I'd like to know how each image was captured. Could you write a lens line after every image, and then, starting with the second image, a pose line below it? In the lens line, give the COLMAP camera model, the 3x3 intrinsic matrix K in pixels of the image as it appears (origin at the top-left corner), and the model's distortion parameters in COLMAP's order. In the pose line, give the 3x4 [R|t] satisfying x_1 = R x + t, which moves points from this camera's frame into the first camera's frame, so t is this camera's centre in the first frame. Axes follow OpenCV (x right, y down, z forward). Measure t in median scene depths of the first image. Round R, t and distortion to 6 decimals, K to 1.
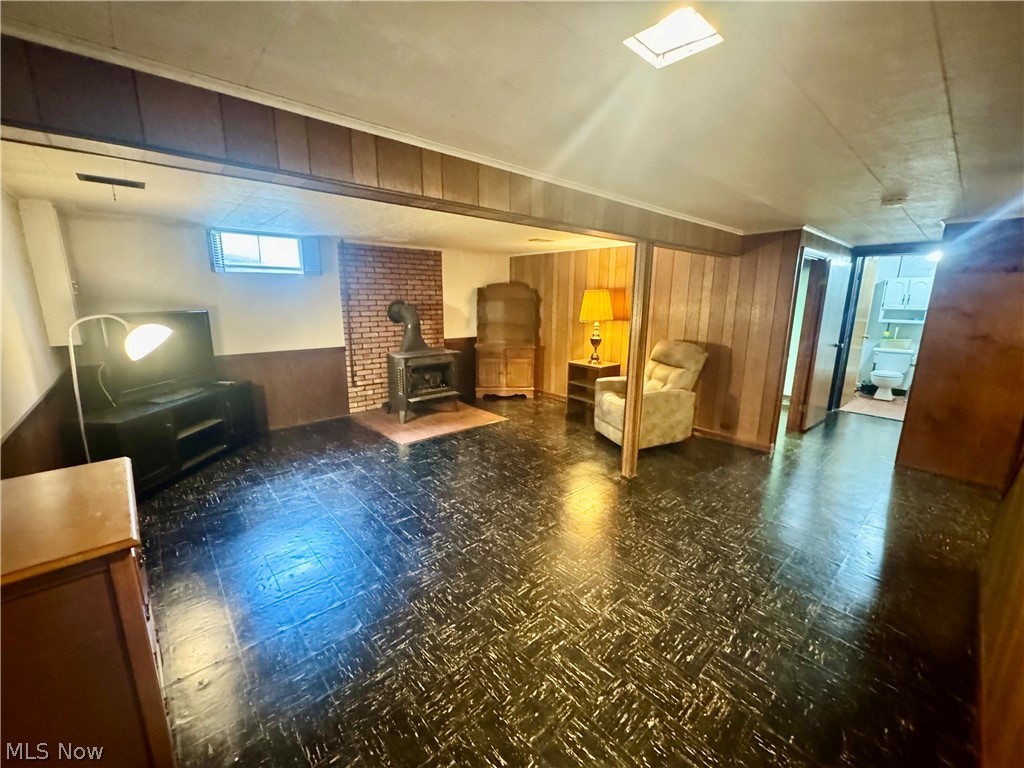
lens RADIAL K [[408.4, 0, 511.8], [0, 408.4, 381.5], [0, 0, 1]] dist [-0.002415, -0.000269]
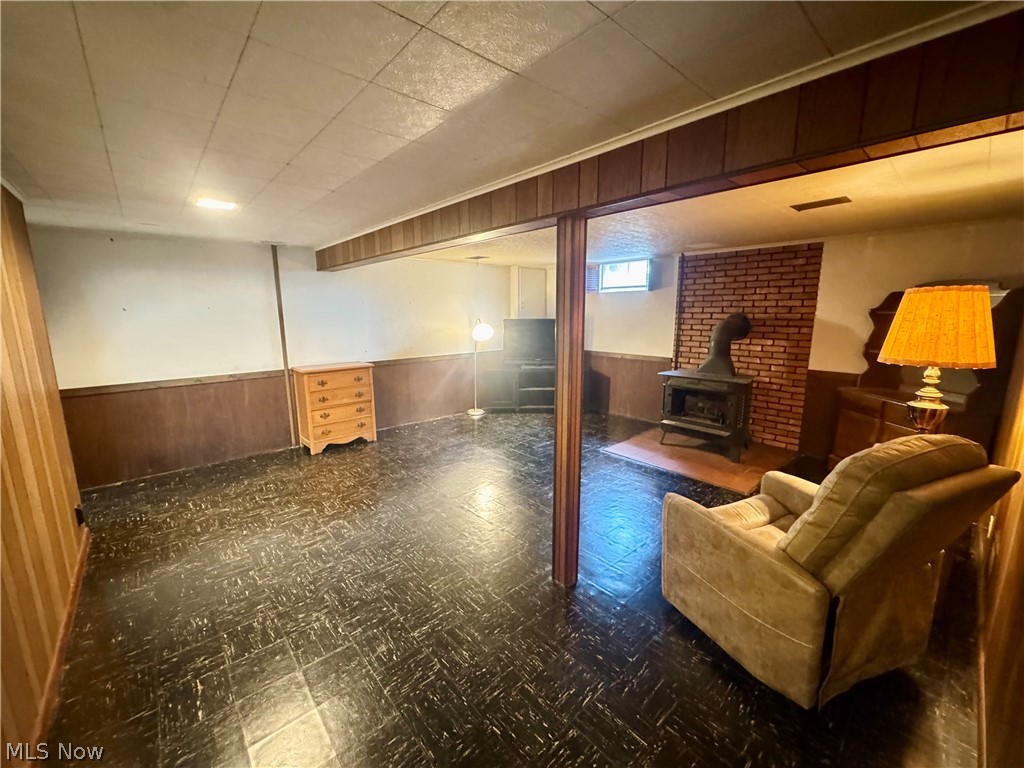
lens RADIAL K [[408.4, 0, 513.1], [0, 408.4, 384.4], [0, 0, 1]] dist [-0.002415, -0.000269]
pose [[0.005791, 0.172153, -0.985053, 0.694698], [-0.201029, 0.965160, 0.167494, -0.129392], [0.979568, 0.197054, 0.040196, 0.665407]]
